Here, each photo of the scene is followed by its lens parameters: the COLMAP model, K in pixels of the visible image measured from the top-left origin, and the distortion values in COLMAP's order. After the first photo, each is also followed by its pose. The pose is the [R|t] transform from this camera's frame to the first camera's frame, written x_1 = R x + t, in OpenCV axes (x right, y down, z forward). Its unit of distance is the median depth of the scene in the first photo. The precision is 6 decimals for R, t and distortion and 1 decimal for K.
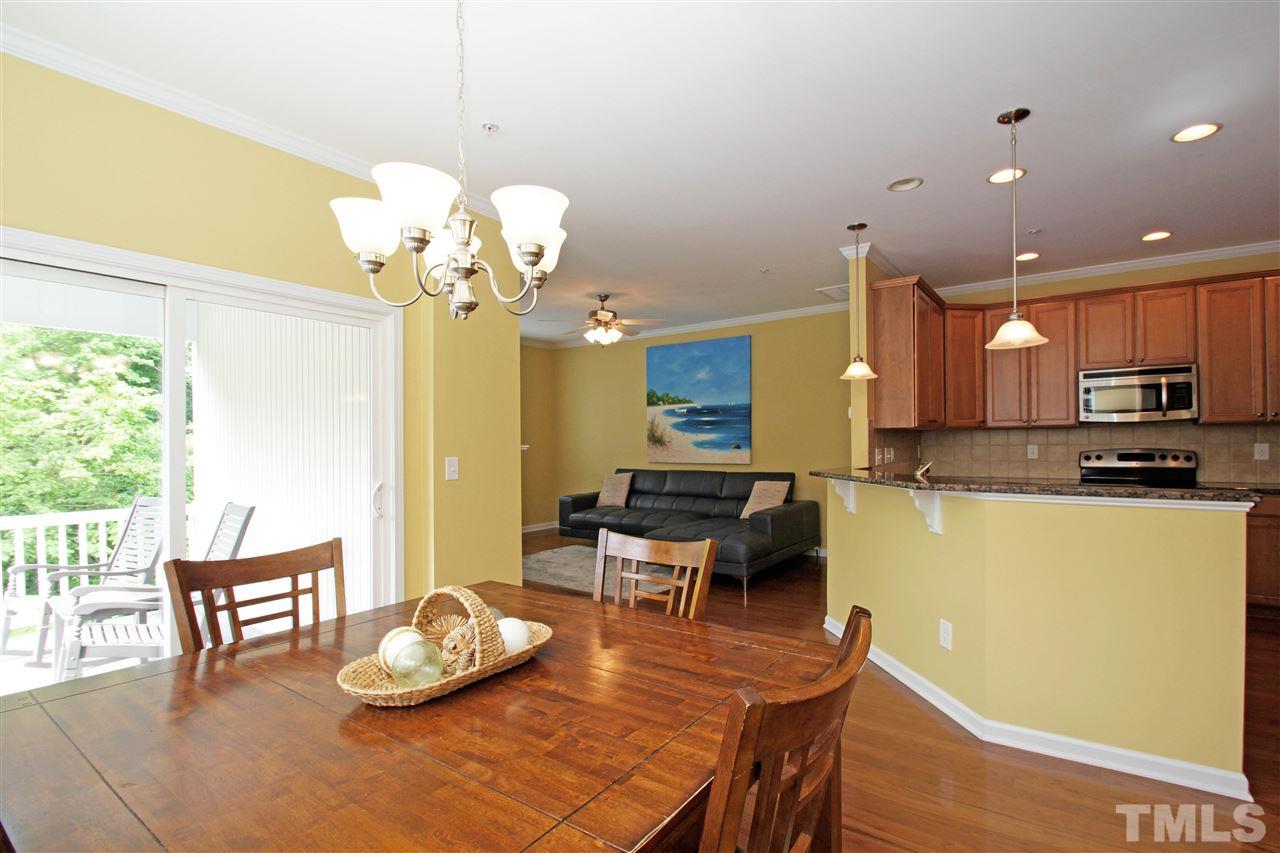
lens RADIAL K [[599.5, 0, 644.4], [0, 599.5, 437.8], [0, 0, 1]] dist [-0.007932, -0.002114]
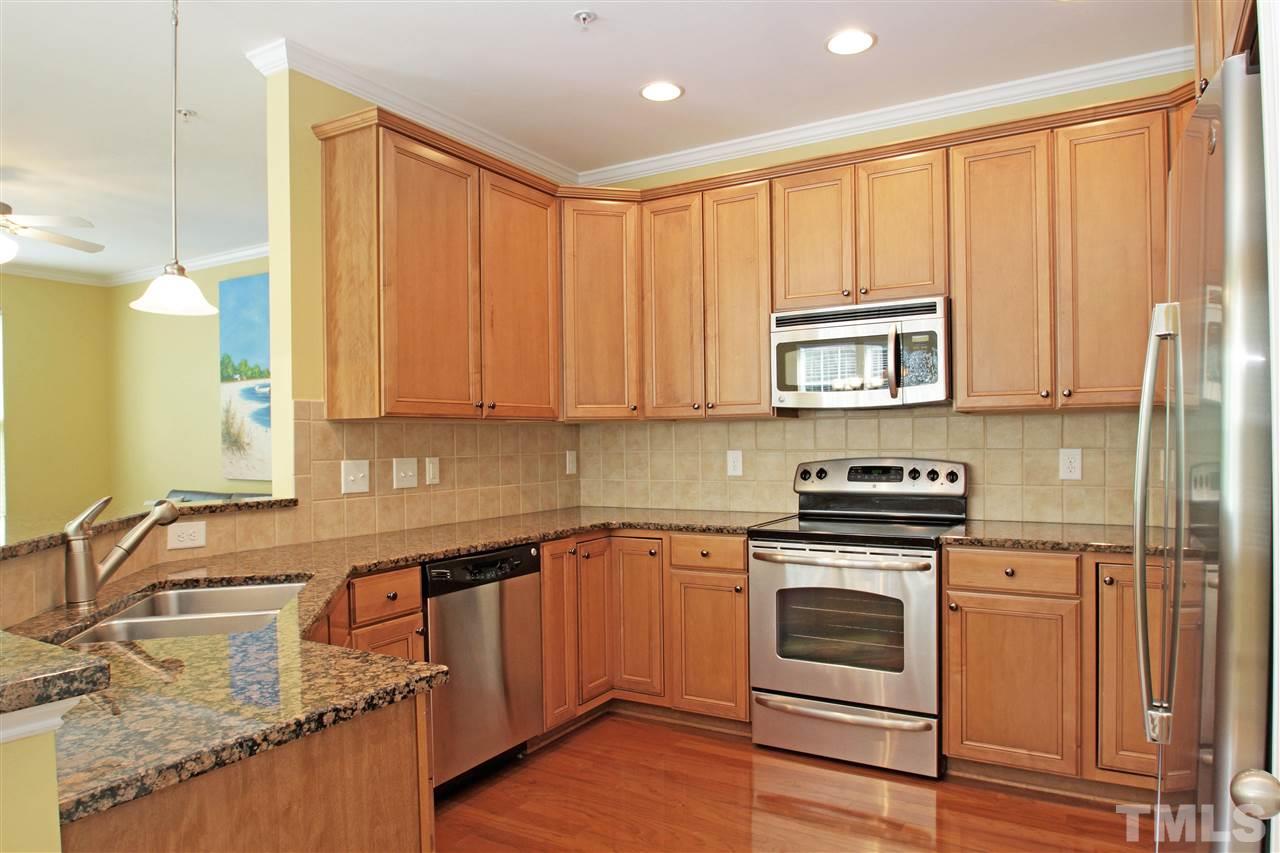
lens RADIAL K [[831.7, 0, 637.9], [0, 831.7, 435.6], [0, 0, 1]] dist [-0.026843, -0.000612]
pose [[0.996393, 0.000093, 0.084855, 0.381773], [-0.000074, 1.000000, -0.000232, -0.001381], [-0.084855, 0.000225, 0.996393, 0.190284]]
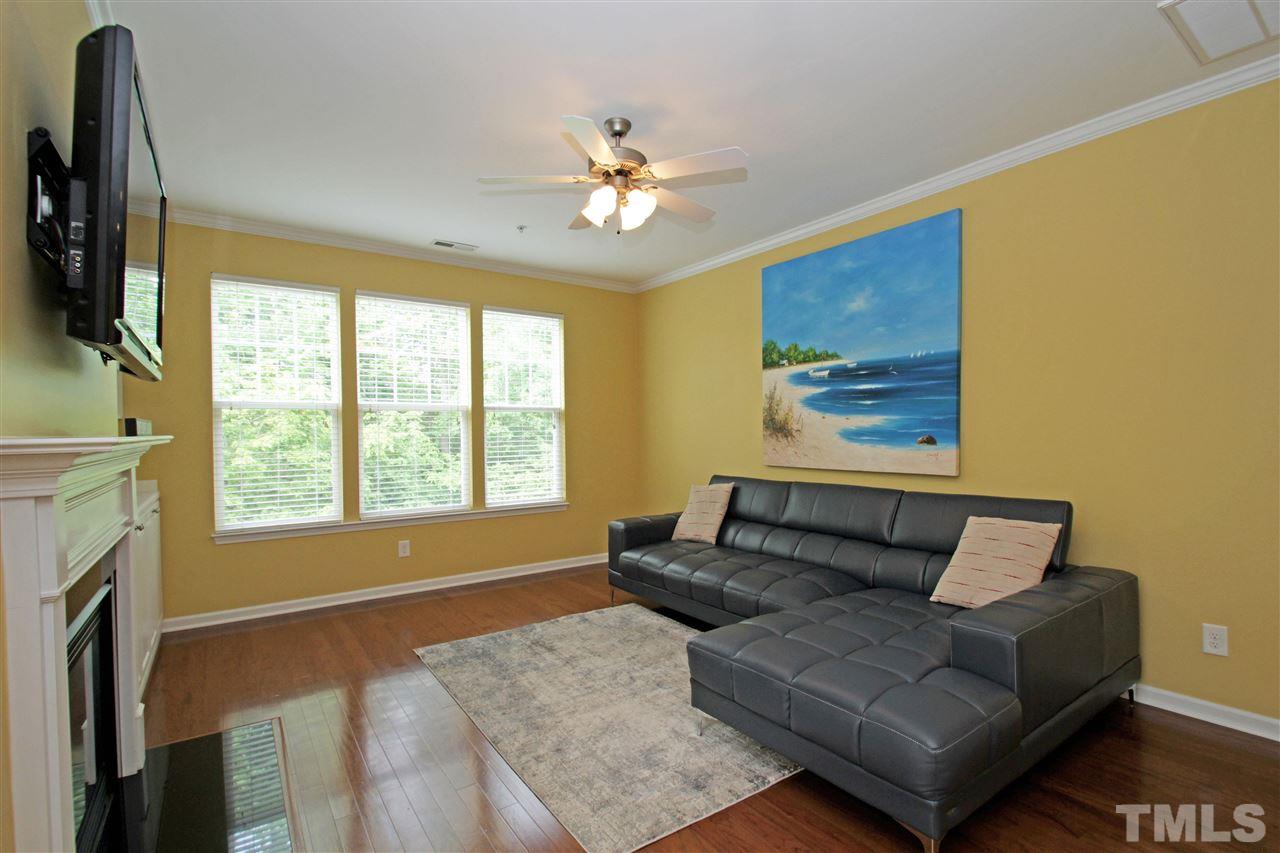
lens RADIAL K [[599.5, 0, 642.8], [0, 599.5, 444.3], [0, 0, 1]] dist [-0.007932, -0.002114]
pose [[0.951759, 0.005178, -0.306804, 0.082136], [0.003368, 0.999621, 0.027320, 0.004194], [0.306830, -0.027035, 0.951380, 0.457928]]
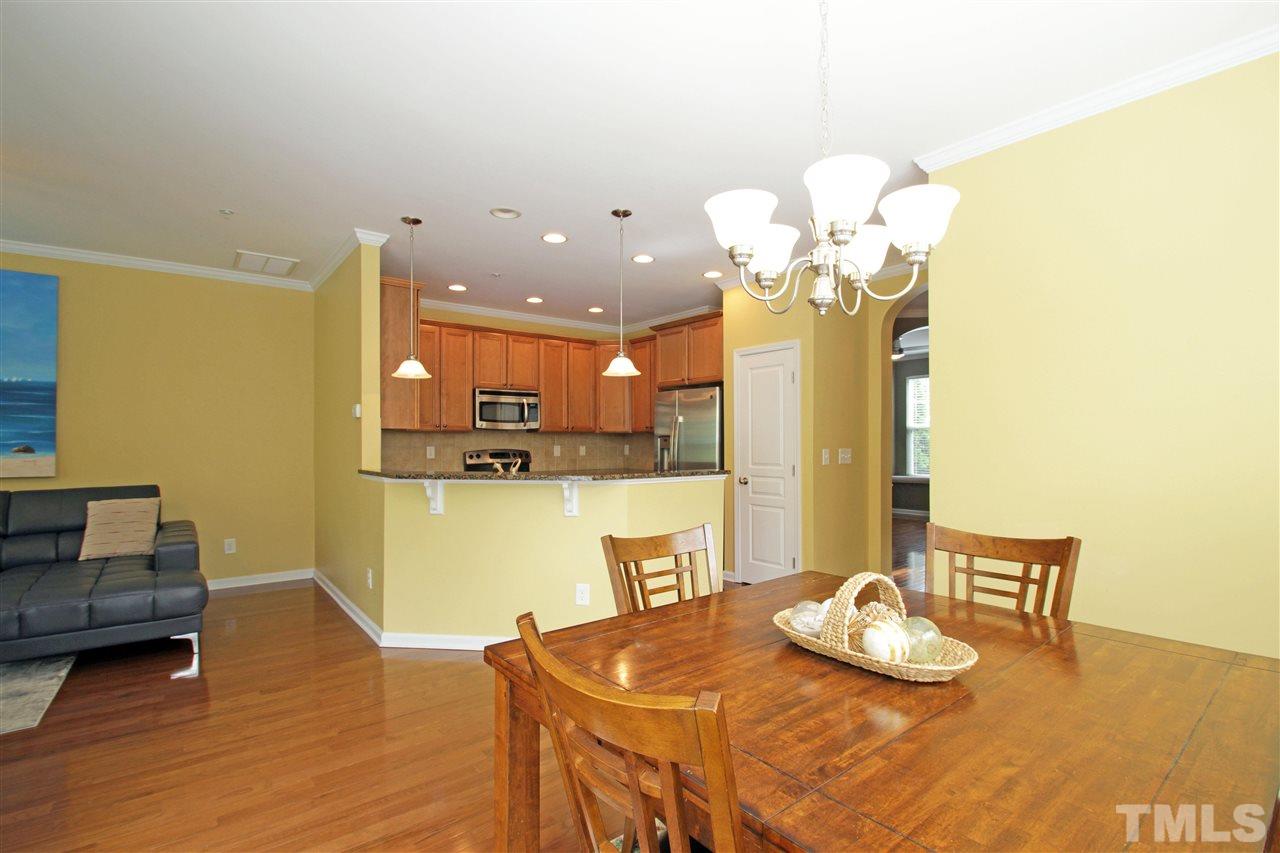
lens RADIAL K [[599.5, 0, 669.1], [0, 599.5, 437.4], [0, 0, 1]] dist [-0.007932, -0.002114]
pose [[0.249485, 0.015834, 0.968249, -0.273955], [-0.009301, 0.999859, -0.013954, 0.004686], [-0.968334, -0.005525, 0.249597, 0.201897]]
